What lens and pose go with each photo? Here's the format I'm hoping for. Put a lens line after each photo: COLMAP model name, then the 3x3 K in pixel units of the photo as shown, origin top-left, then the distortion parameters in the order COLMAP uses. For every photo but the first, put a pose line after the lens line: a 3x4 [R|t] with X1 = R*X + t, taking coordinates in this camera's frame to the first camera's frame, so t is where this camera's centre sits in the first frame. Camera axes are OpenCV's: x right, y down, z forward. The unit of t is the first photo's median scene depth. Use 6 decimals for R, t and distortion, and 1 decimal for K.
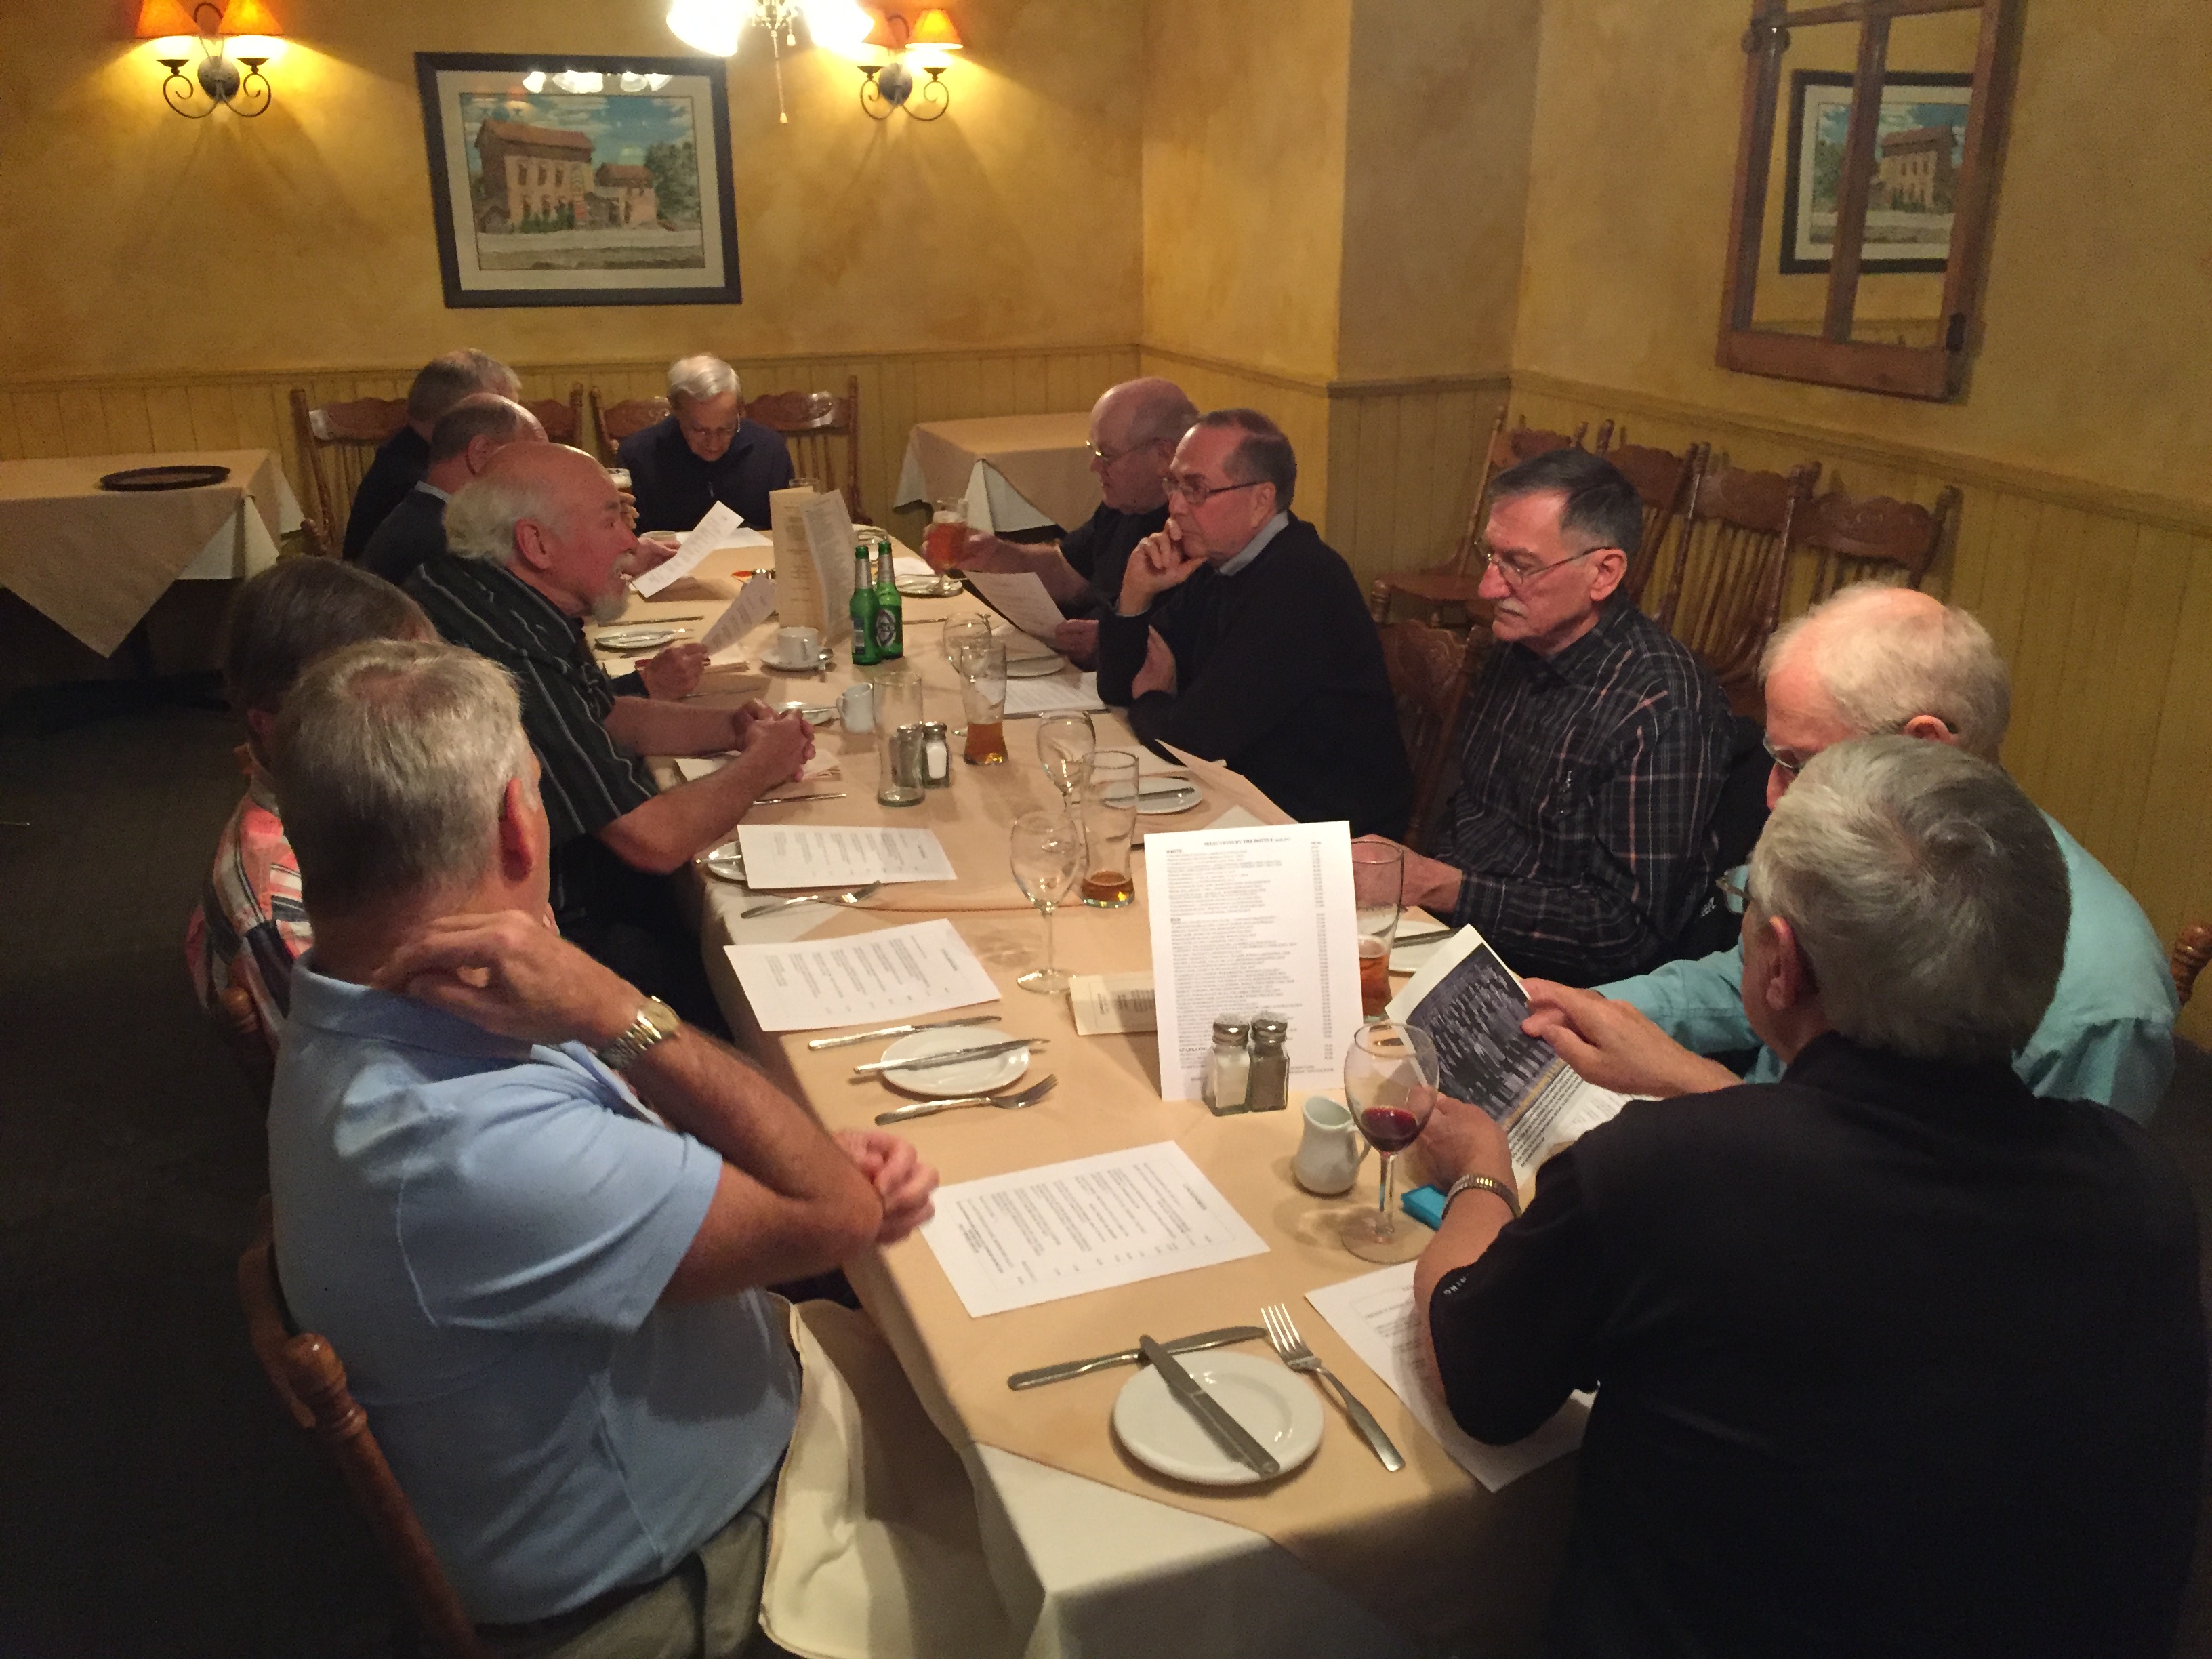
lens RADIAL K [[1854.7, 0, 1106.0], [0, 1854.7, 829.5], [0, 0, 1]] dist [0.087892, -0.136799]
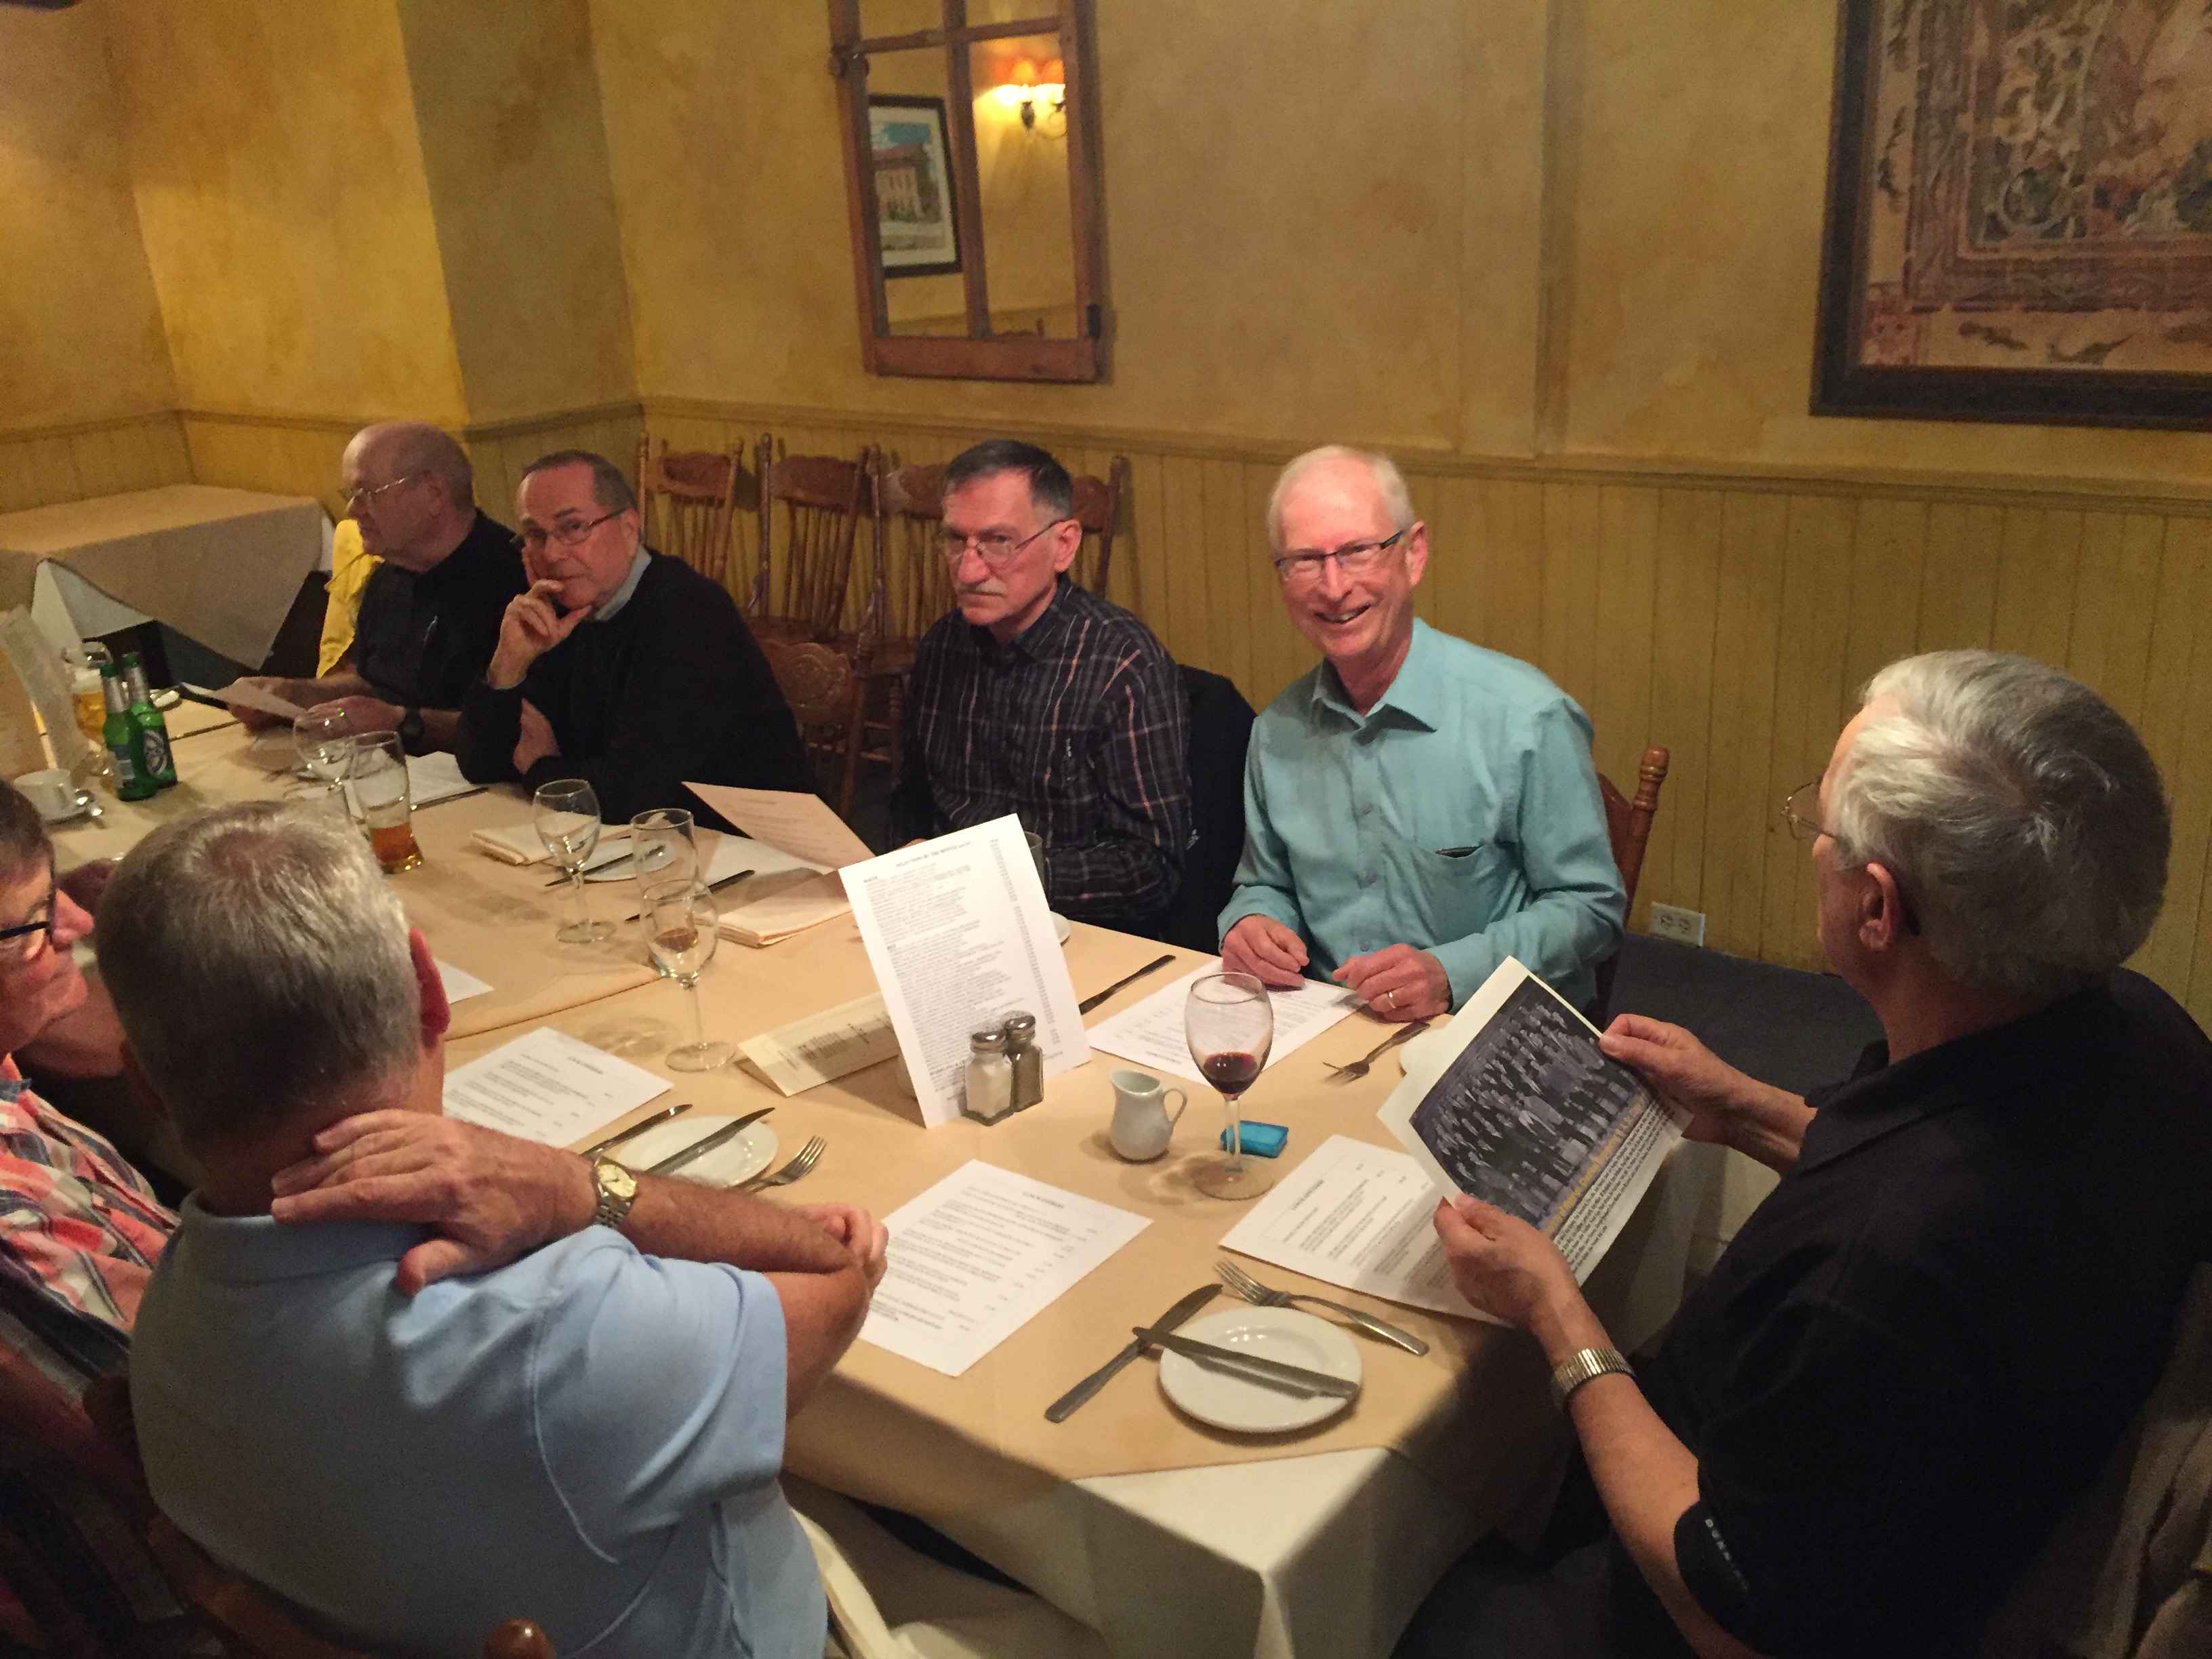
lens RADIAL K [[1887.5, 0, 1106.2], [0, 1887.5, 783.9], [0, 0, 1]] dist [0.095503, -0.165423]
pose [[0.846206, -0.201499, 0.493288, -0.216081], [0.222024, 0.974887, 0.017355, -0.016786], [-0.484397, 0.094835, 0.869693, 0.048167]]
